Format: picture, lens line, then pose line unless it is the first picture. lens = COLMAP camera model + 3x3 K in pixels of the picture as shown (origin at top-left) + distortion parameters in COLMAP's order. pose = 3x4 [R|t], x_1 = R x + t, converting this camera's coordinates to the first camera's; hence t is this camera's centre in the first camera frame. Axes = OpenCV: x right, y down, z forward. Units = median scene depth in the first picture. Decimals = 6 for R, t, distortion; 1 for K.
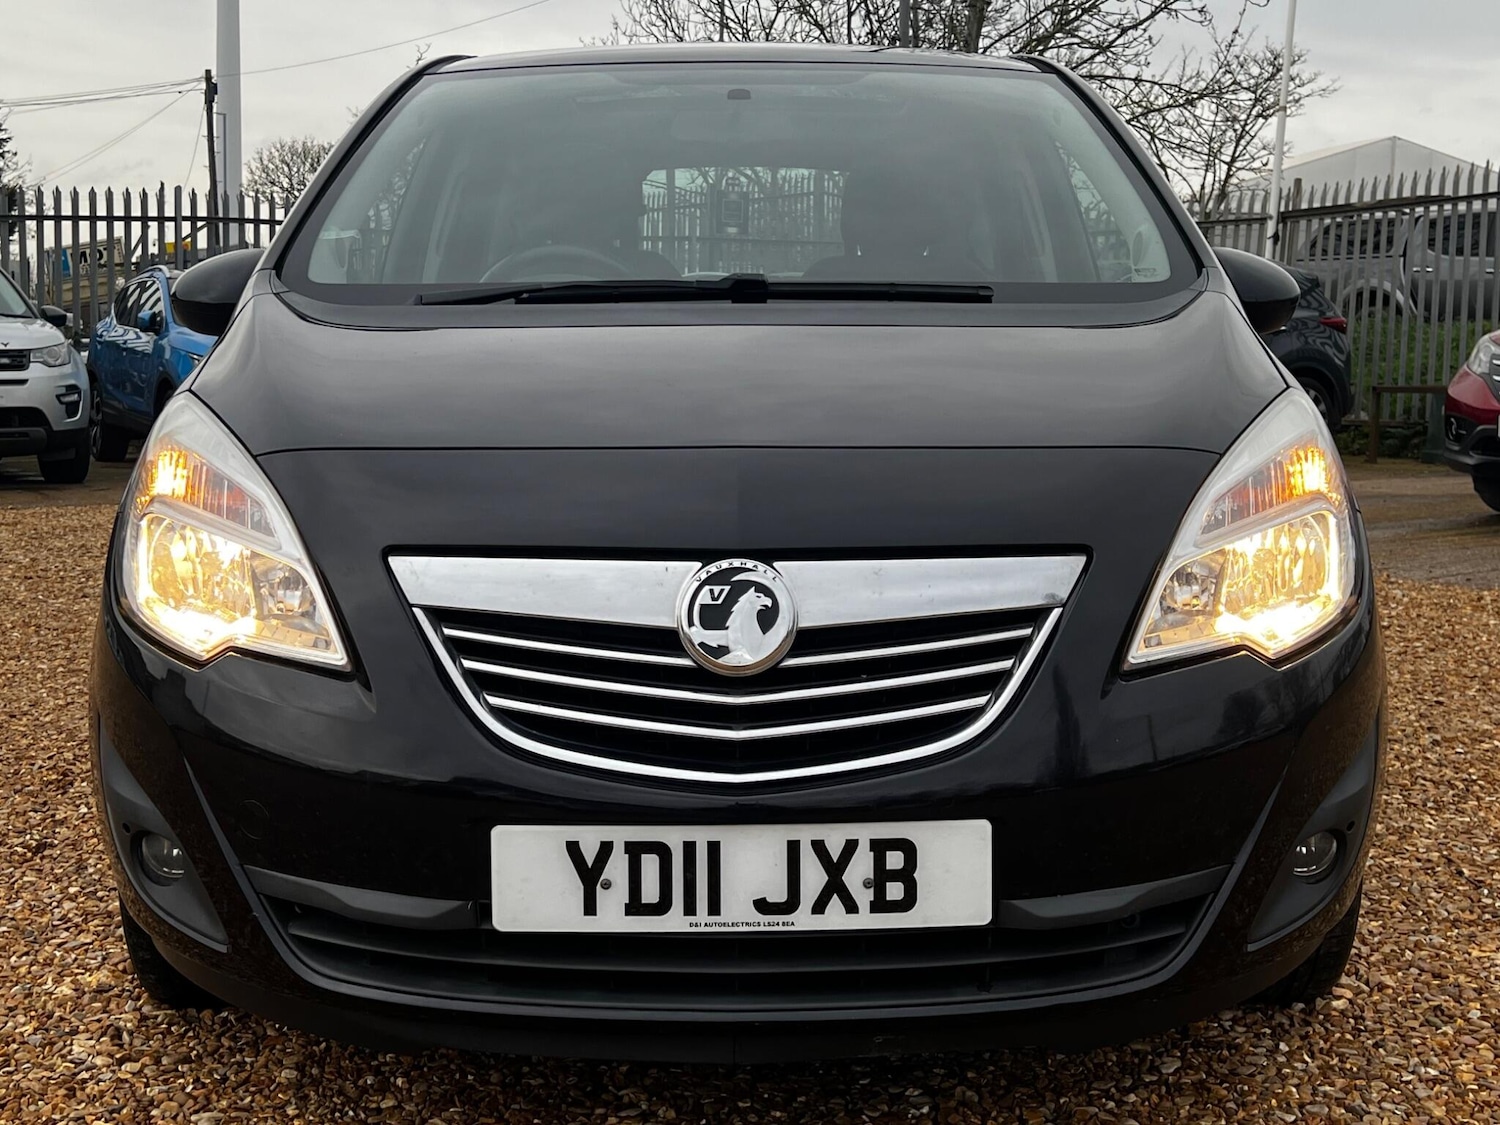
lens RADIAL K [[1964.7, 0, 755.0], [0, 1964.7, 574.3], [0, 0, 1]] dist [0.065305, 0.000000]
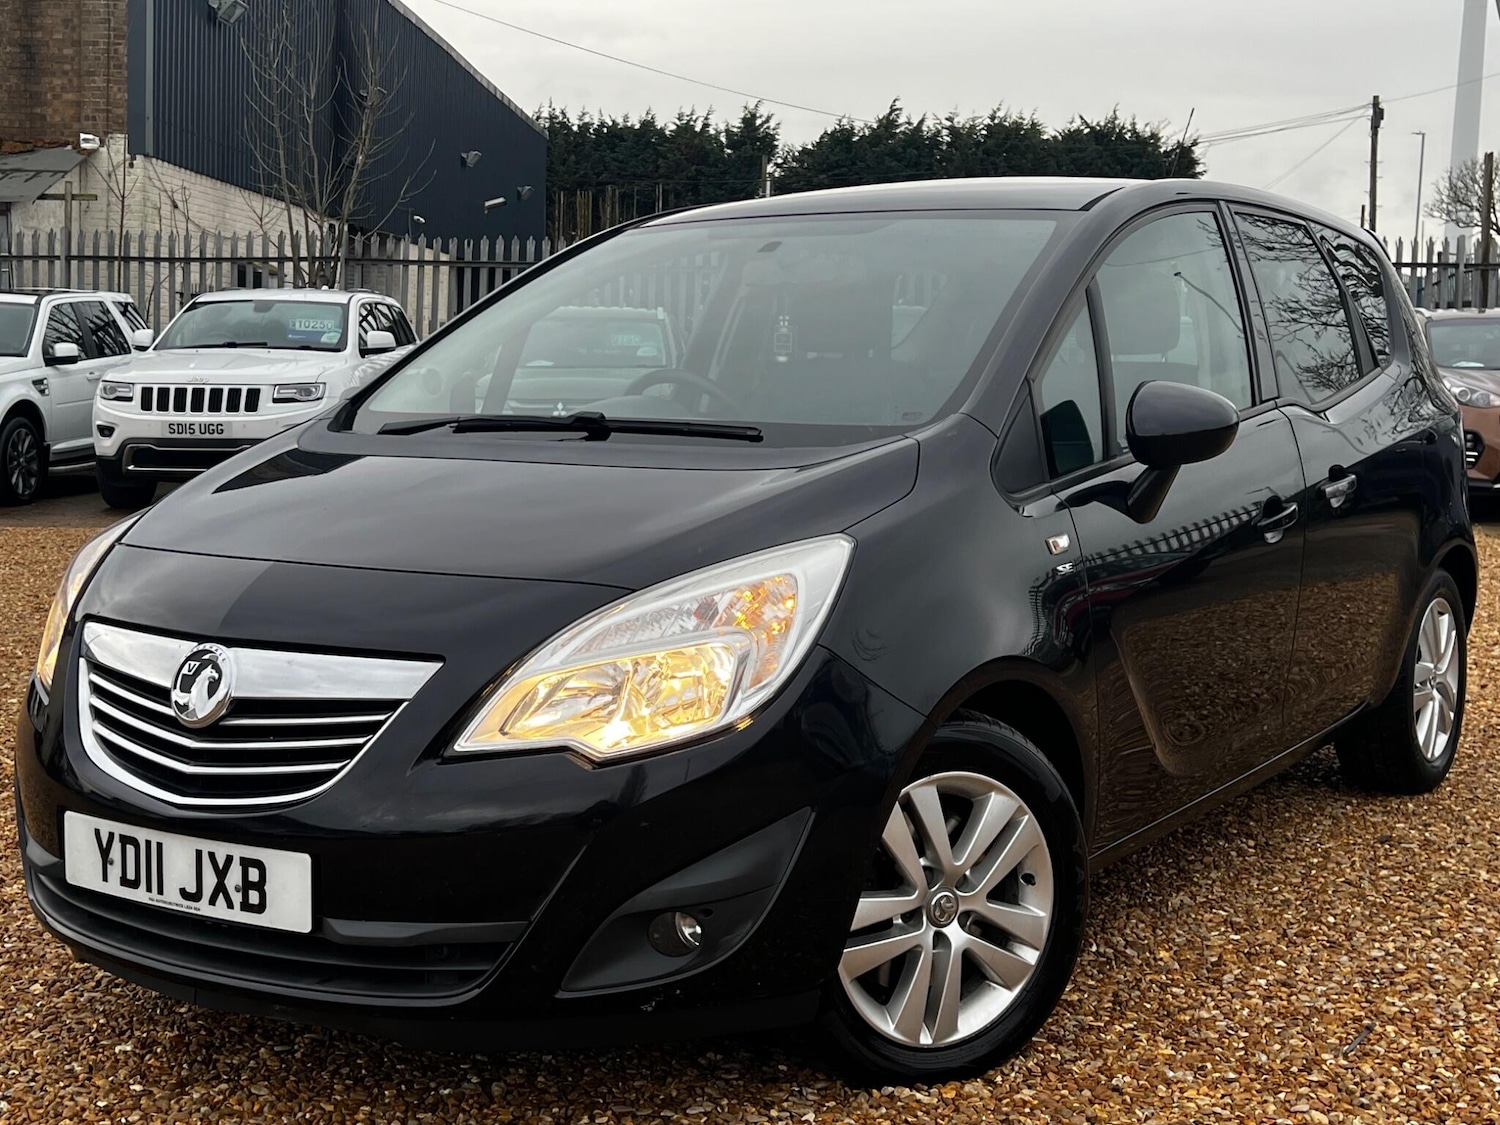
lens RADIAL K [[1964.7, 0, 741.5], [0, 1964.7, 561.0], [0, 0, 1]] dist [0.065305, 0.000000]
pose [[0.828761, 0.061439, -0.556220, 1.090865], [-0.070945, 0.997470, 0.004472, -0.100097], [0.555088, 0.035755, 0.831023, 0.046631]]
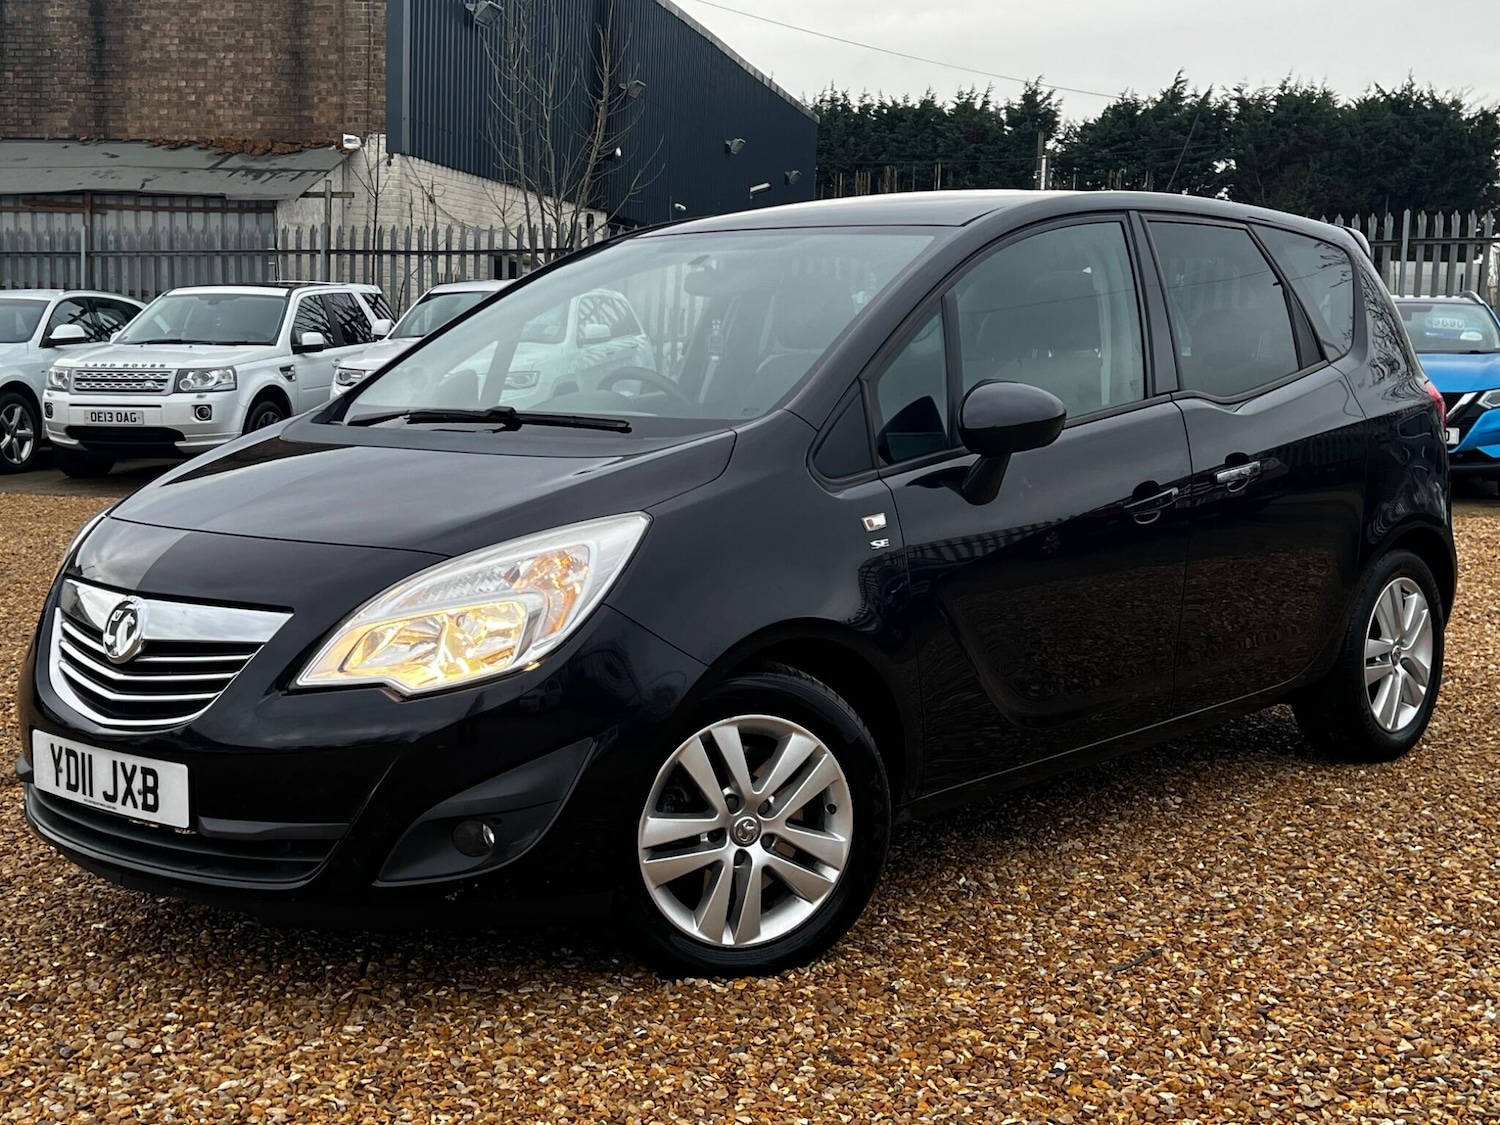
lens RADIAL K [[1964.7, 0, 750.0], [0, 1964.7, 566.7], [0, 0, 1]] dist [0.065305, 0.000000]
pose [[0.740343, 0.077336, -0.667766, 1.571050], [-0.078700, 0.996501, 0.028153, -0.126733], [0.667607, 0.031710, 0.743838, 0.071918]]
